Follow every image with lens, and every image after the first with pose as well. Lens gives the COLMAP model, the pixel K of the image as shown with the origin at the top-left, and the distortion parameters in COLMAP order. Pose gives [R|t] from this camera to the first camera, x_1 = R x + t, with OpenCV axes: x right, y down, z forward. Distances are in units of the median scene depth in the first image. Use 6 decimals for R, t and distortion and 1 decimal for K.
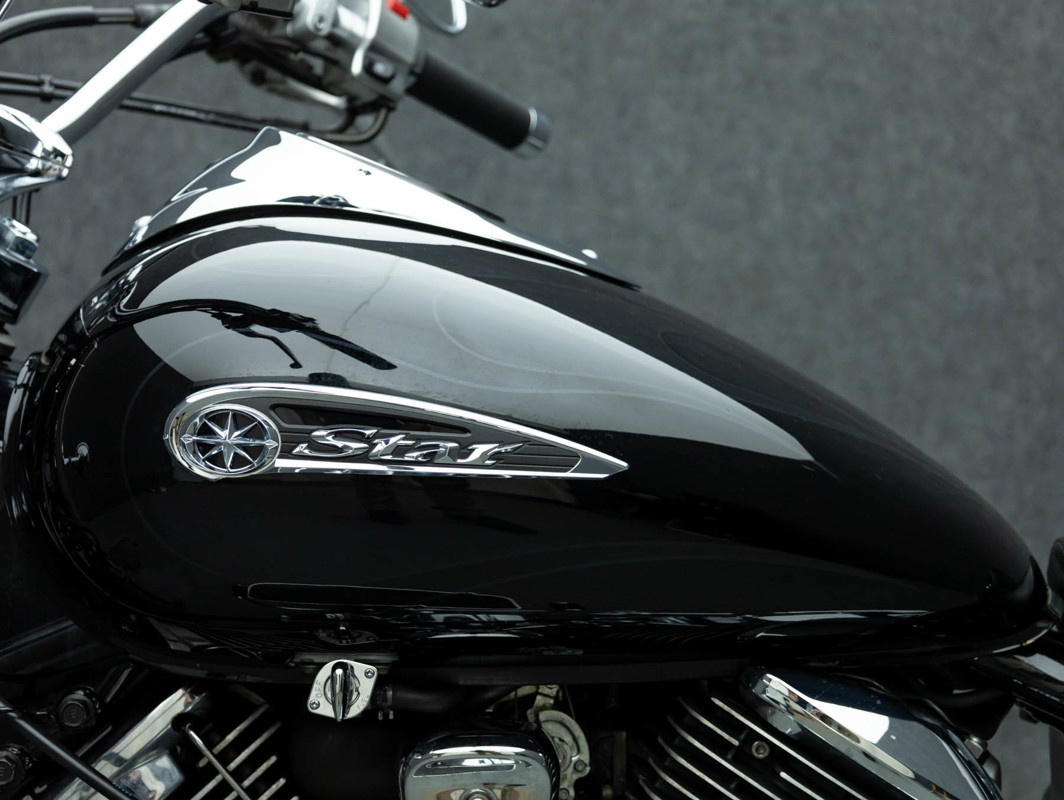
lens RADIAL K [[2378.0, 0, 532.0], [0, 2378.0, 400.0], [0, 0, 1]] dist [0.028959, 0.267927]
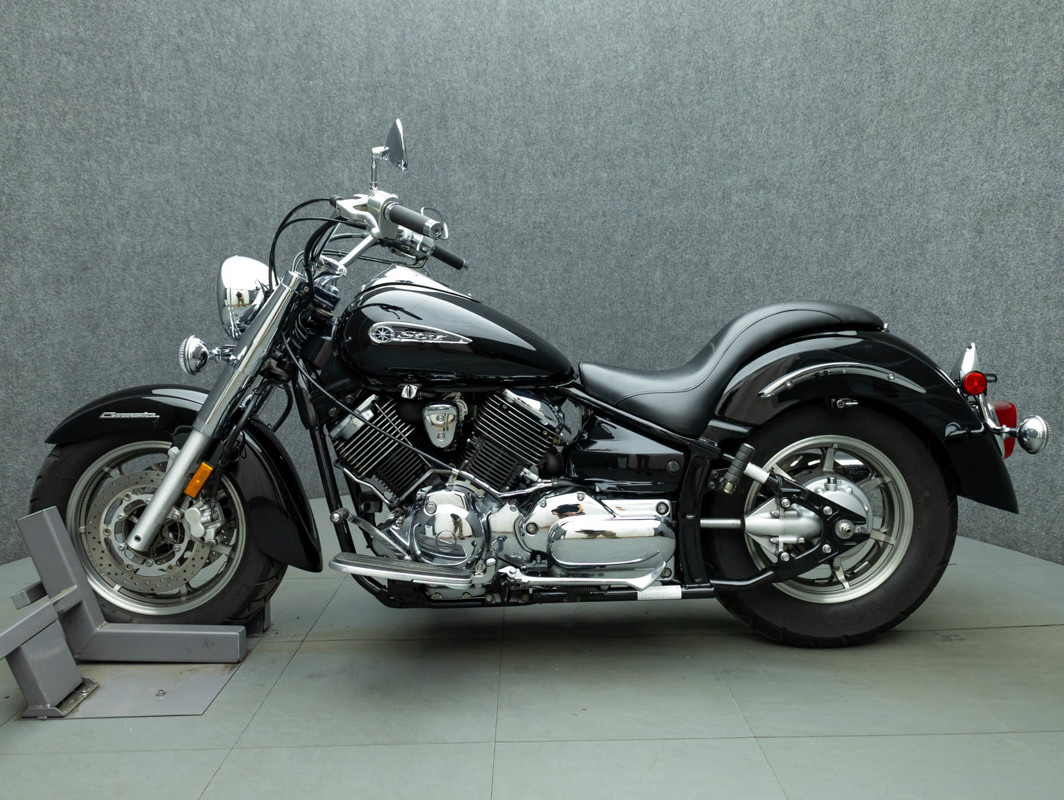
lens RADIAL K [[830.8, 0, 538.5], [0, 830.8, 403.4], [0, 0, 1]] dist [0.023814, -0.003282]
pose [[0.999173, 0.001238, 0.040652, 0.091082], [-0.003475, 0.998480, 0.055004, 0.052703], [-0.040522, -0.055100, 0.997658, -0.521845]]
